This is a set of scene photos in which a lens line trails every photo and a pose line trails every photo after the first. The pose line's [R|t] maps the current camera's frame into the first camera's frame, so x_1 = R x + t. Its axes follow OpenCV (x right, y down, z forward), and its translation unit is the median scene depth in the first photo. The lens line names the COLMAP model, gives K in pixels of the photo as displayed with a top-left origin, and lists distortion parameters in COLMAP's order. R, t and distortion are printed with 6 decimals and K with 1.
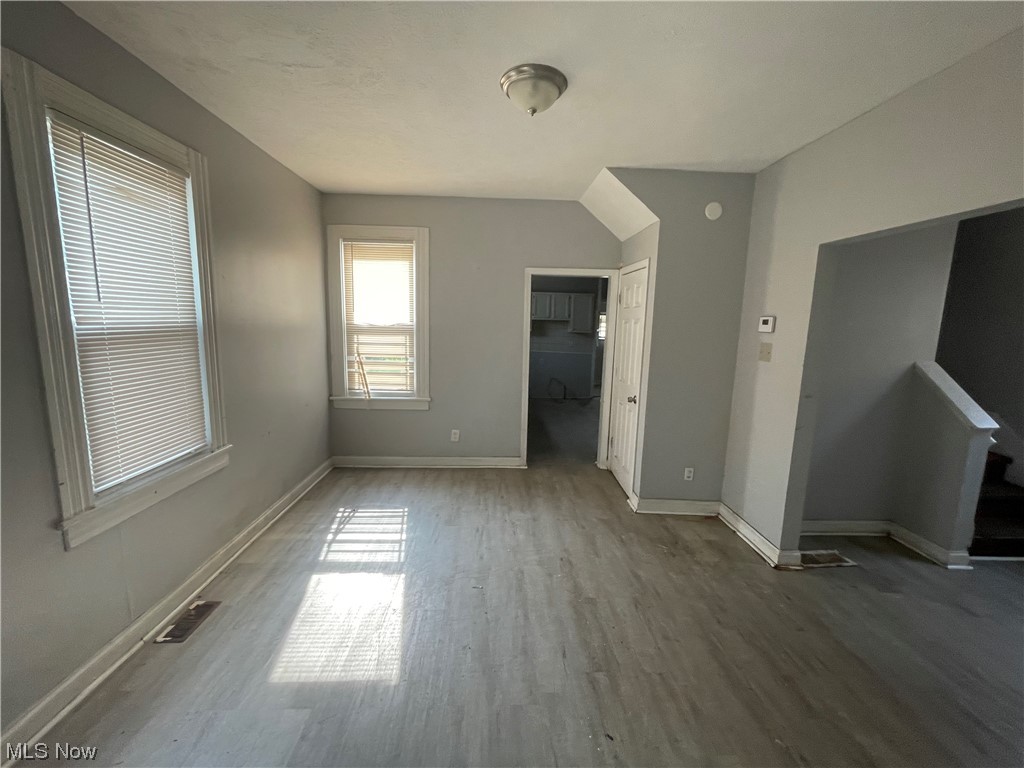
lens RADIAL K [[420.0, 0, 514.5], [0, 420.0, 381.7], [0, 0, 1]] dist [-0.004869, -0.000209]
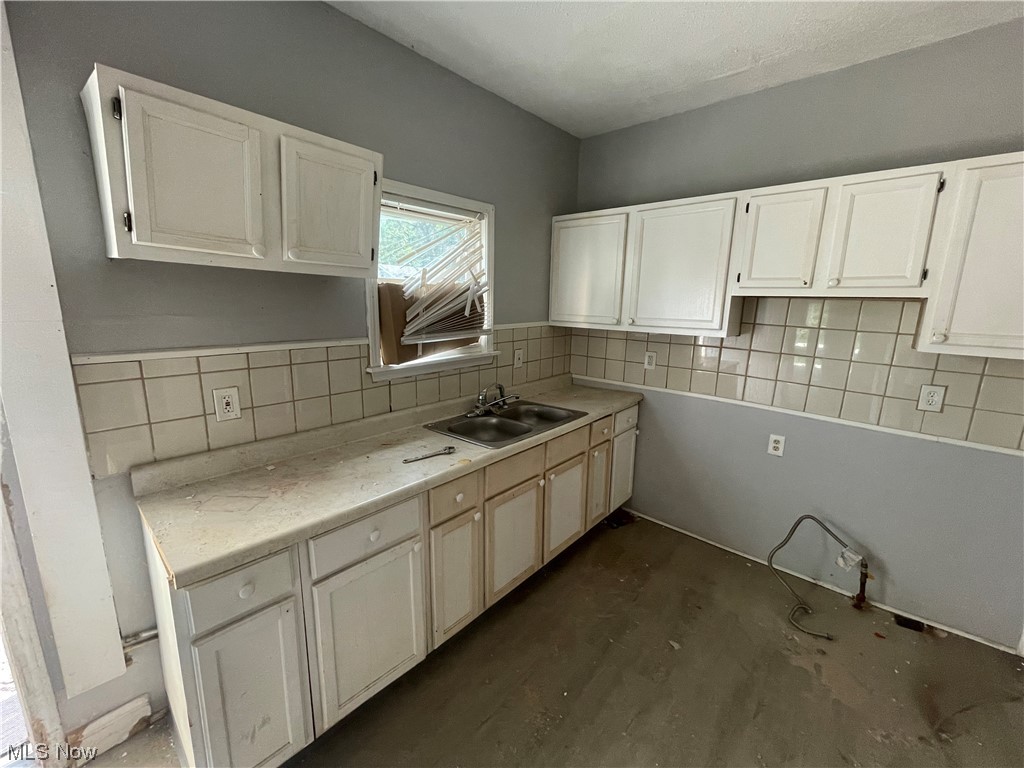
lens RADIAL K [[417.4, 0, 508.6], [0, 417.4, 382.5], [0, 0, 1]] dist [-0.000456, -0.000134]
pose [[0.734554, 0.122995, -0.667311, 0.303570], [-0.101611, 0.992284, 0.071042, -0.238368], [0.670900, 0.015622, 0.741384, 1.740175]]
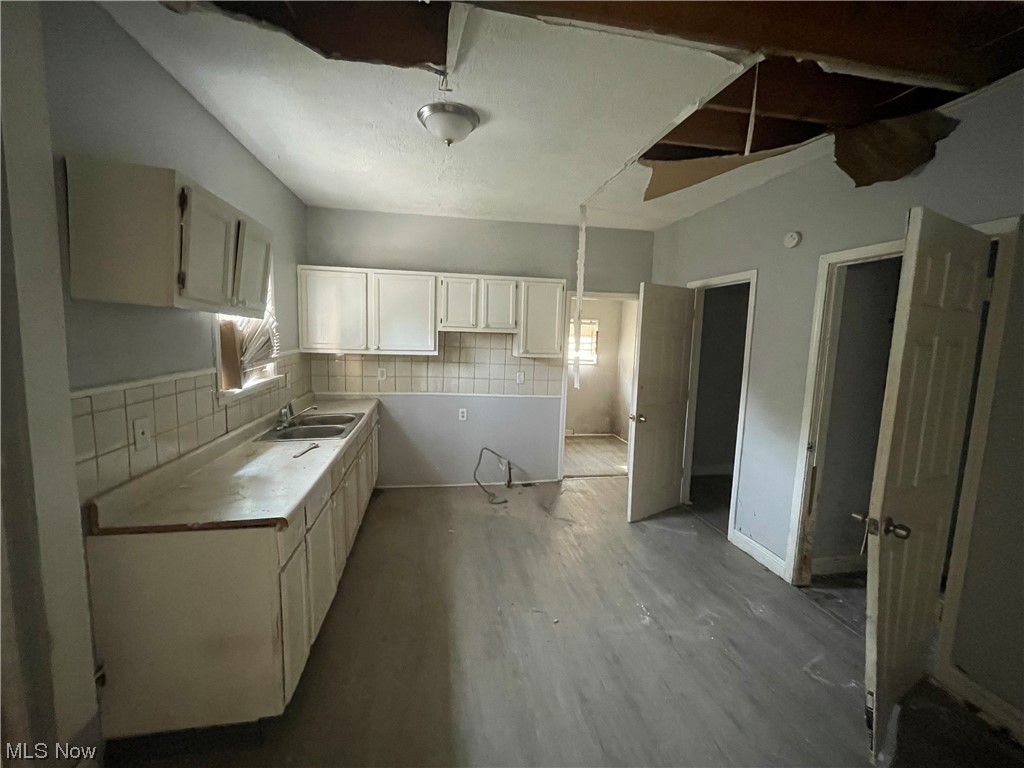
lens RADIAL K [[417.4, 0, 507.5], [0, 417.4, 381.6], [0, 0, 1]] dist [-0.000456, -0.000134]
pose [[0.987725, -0.014388, 0.155538, 0.108760], [0.019242, 0.999372, -0.029746, -0.185472], [-0.155013, 0.032374, 0.987382, 1.298488]]
